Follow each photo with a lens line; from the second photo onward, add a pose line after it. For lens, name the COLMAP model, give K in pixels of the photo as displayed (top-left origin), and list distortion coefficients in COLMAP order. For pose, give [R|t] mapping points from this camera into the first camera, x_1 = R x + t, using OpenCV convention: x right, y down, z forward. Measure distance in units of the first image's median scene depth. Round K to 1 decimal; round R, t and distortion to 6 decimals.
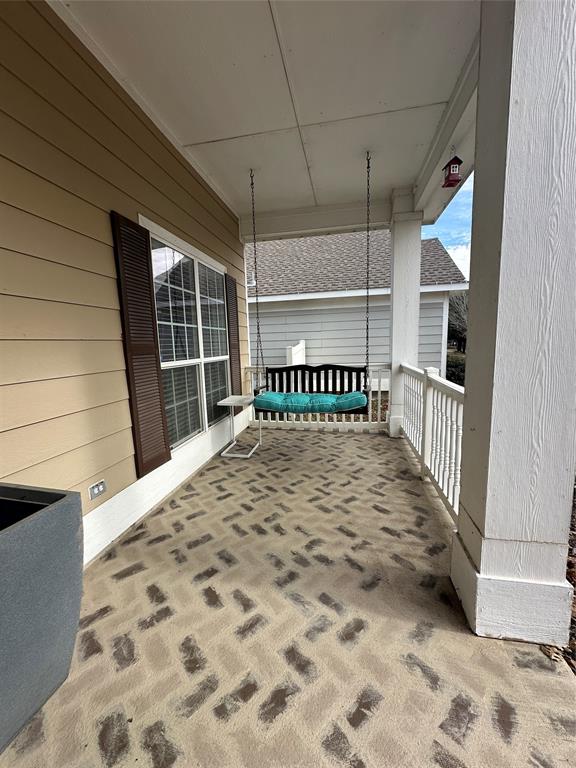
lens RADIAL K [[306.4, 0, 288.3], [0, 306.4, 385.3], [0, 0, 1]] dist [-0.002423, 0.000427]
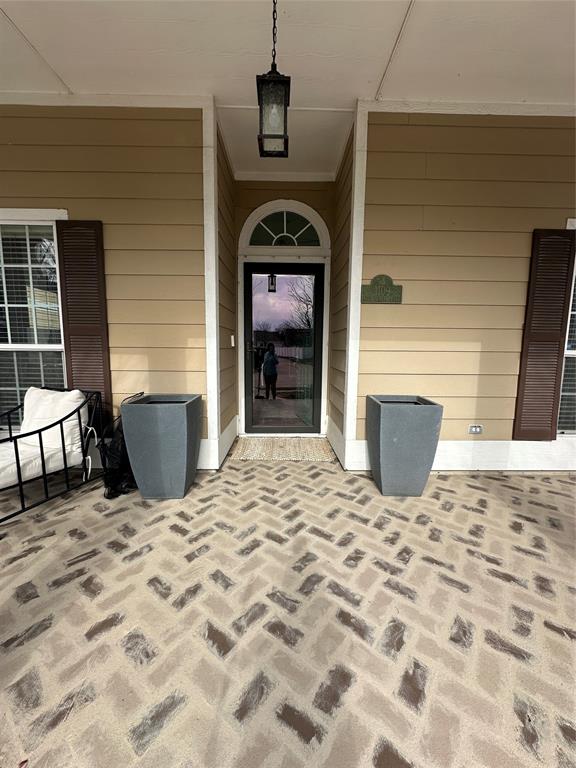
lens RADIAL K [[306.4, 0, 288.3], [0, 306.4, 385.3], [0, 0, 1]] dist [-0.002423, 0.000427]
pose [[0.205340, 0.153976, -0.966502, 0.563660], [-0.149657, 0.980872, 0.124469, 0.076550], [0.967181, 0.119085, 0.224456, -0.227547]]
